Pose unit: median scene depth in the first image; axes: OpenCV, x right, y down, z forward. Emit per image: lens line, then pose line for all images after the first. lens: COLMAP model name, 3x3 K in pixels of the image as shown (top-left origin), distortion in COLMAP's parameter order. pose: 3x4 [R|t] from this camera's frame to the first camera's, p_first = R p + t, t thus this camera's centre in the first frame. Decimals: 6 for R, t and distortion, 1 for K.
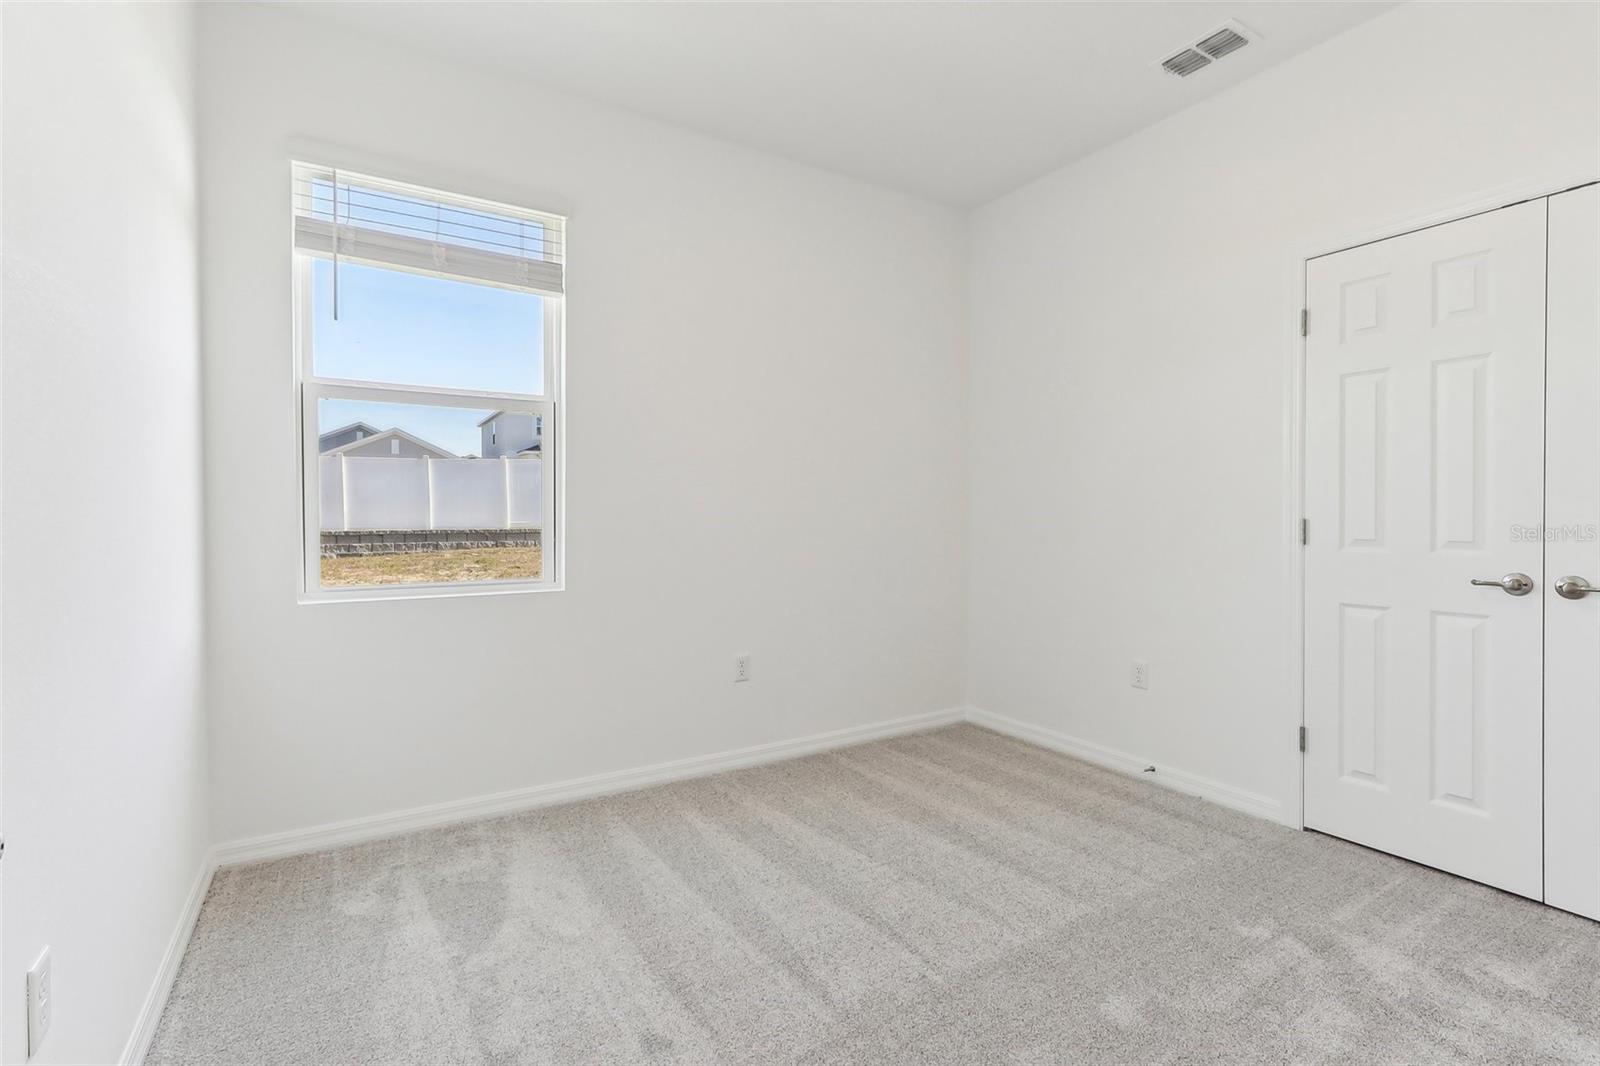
lens RADIAL K [[740.5, 0, 803.4], [0, 740.5, 534.4], [0, 0, 1]] dist [-0.000979, -0.000265]
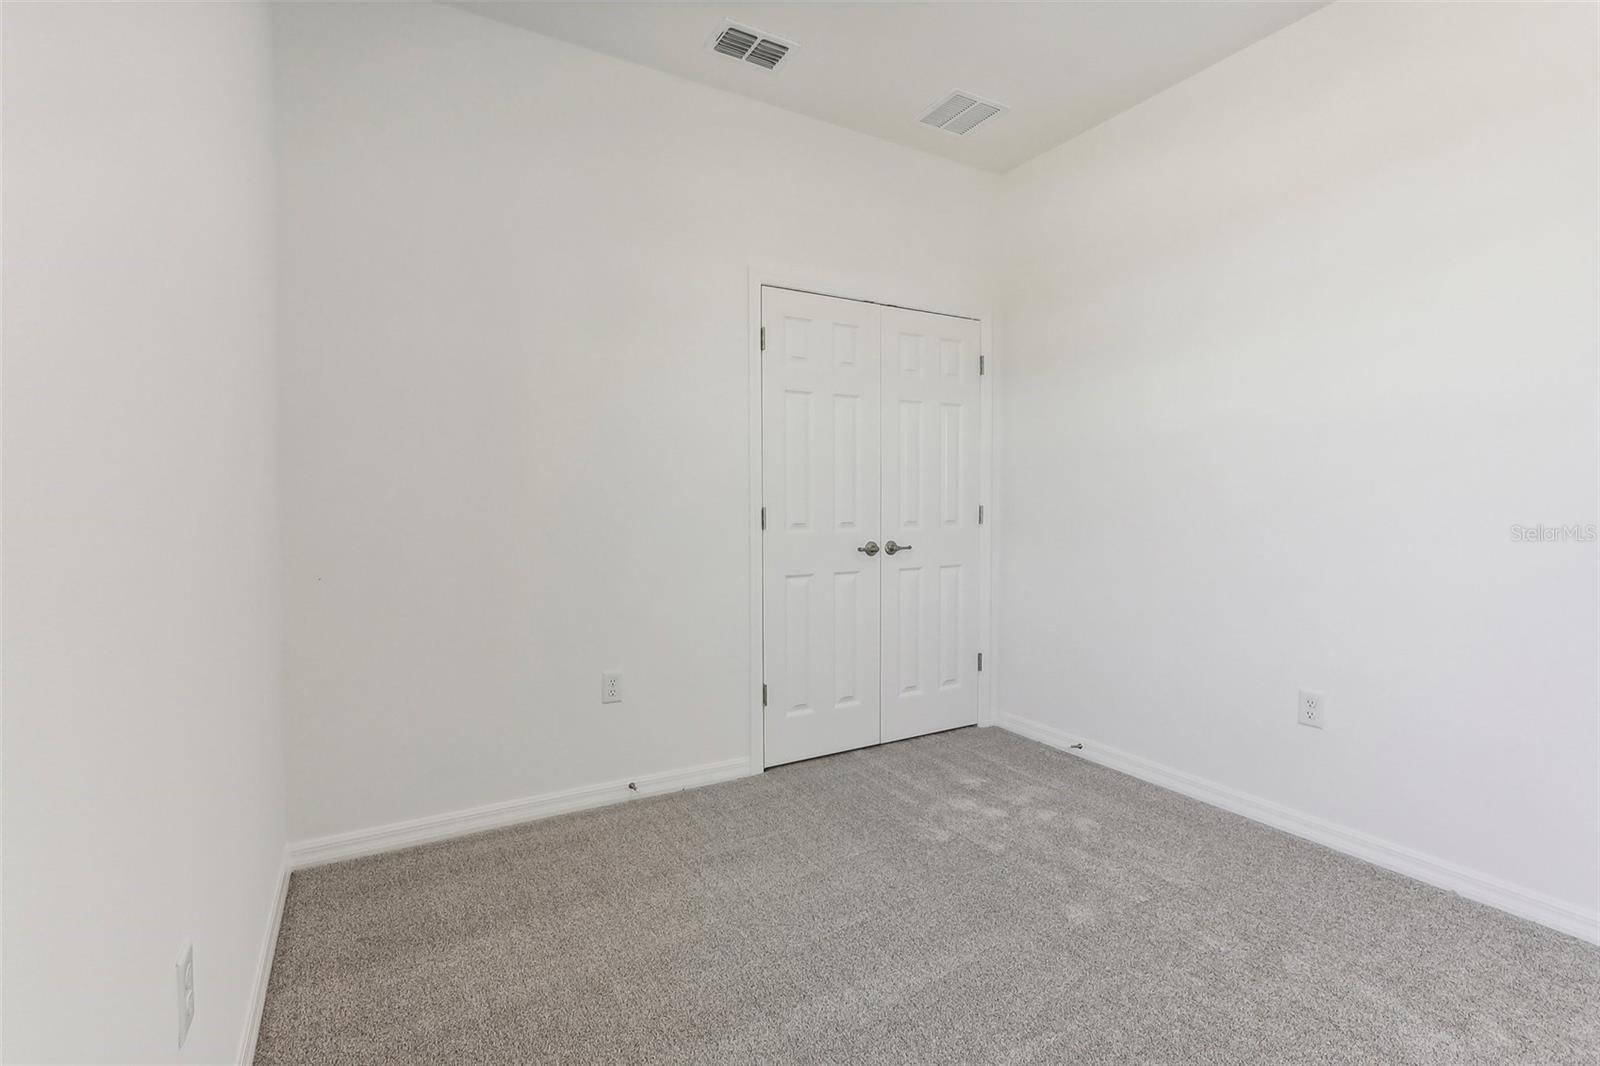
lens RADIAL K [[740.5, 0, 802.7], [0, 740.5, 537.6], [0, 0, 1]] dist [-0.000979, -0.000265]
pose [[-0.003912, -0.032024, 0.999479, -0.514262], [0.025937, 0.999148, 0.032115, -0.008417], [-0.999656, 0.026049, -0.003078, 0.982103]]
